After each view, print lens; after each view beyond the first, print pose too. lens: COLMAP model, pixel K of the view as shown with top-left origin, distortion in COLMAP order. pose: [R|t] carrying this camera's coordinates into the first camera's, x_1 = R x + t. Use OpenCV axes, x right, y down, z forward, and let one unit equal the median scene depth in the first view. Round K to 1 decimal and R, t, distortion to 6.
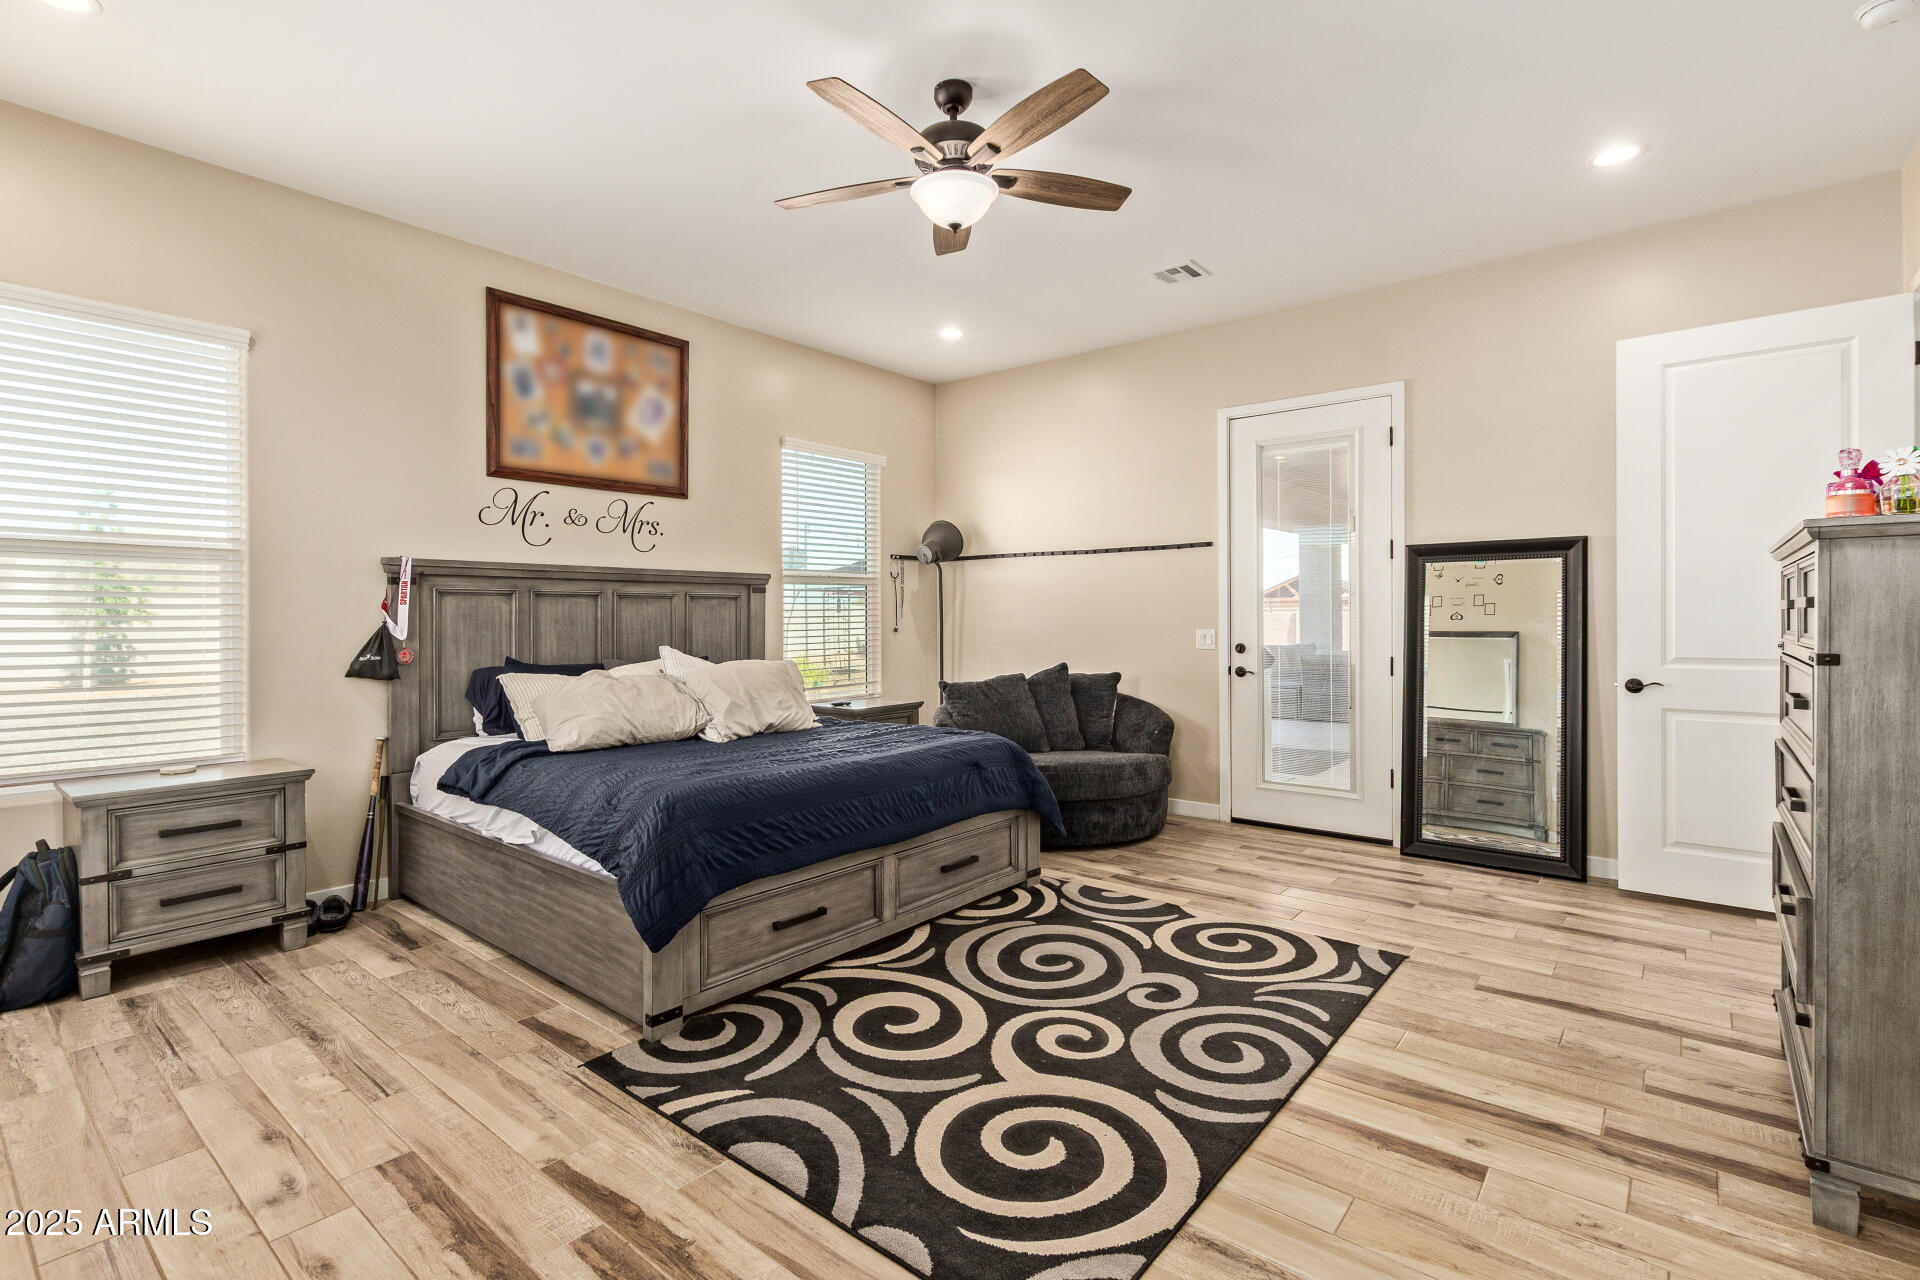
lens RADIAL K [[888.1, 0, 960.5], [0, 888.1, 627.5], [0, 0, 1]] dist [-0.000538, 0.000494]
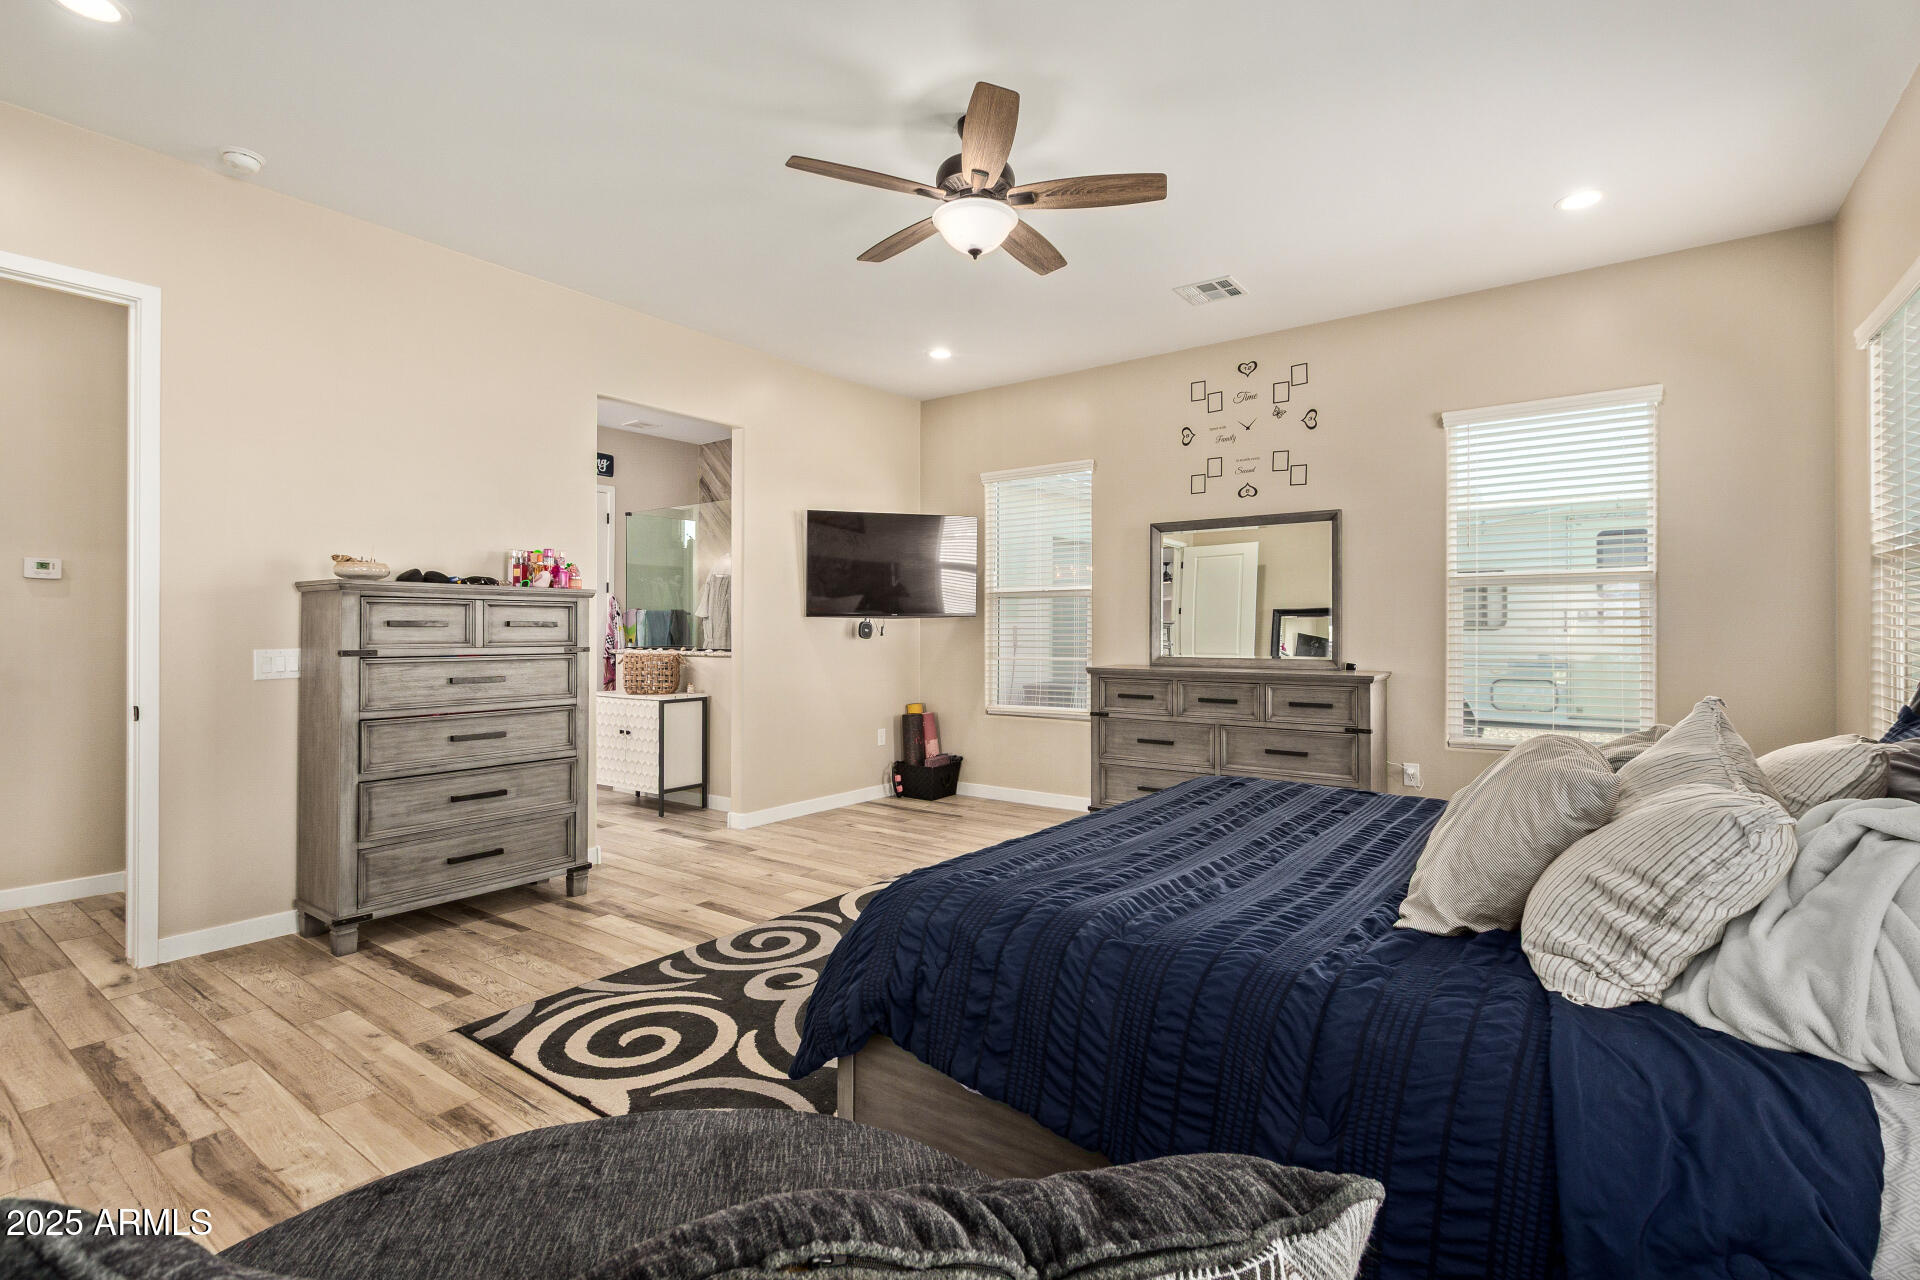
lens RADIAL K [[888.1, 0, 960.5], [0, 888.1, 630.8], [0, 0, 1]] dist [-0.000538, 0.000494]
pose [[-0.998640, 0.003601, -0.052013, 0.065971], [0.002947, 0.999916, 0.012656, -0.025799], [0.052054, 0.012486, -0.998566, 2.079581]]
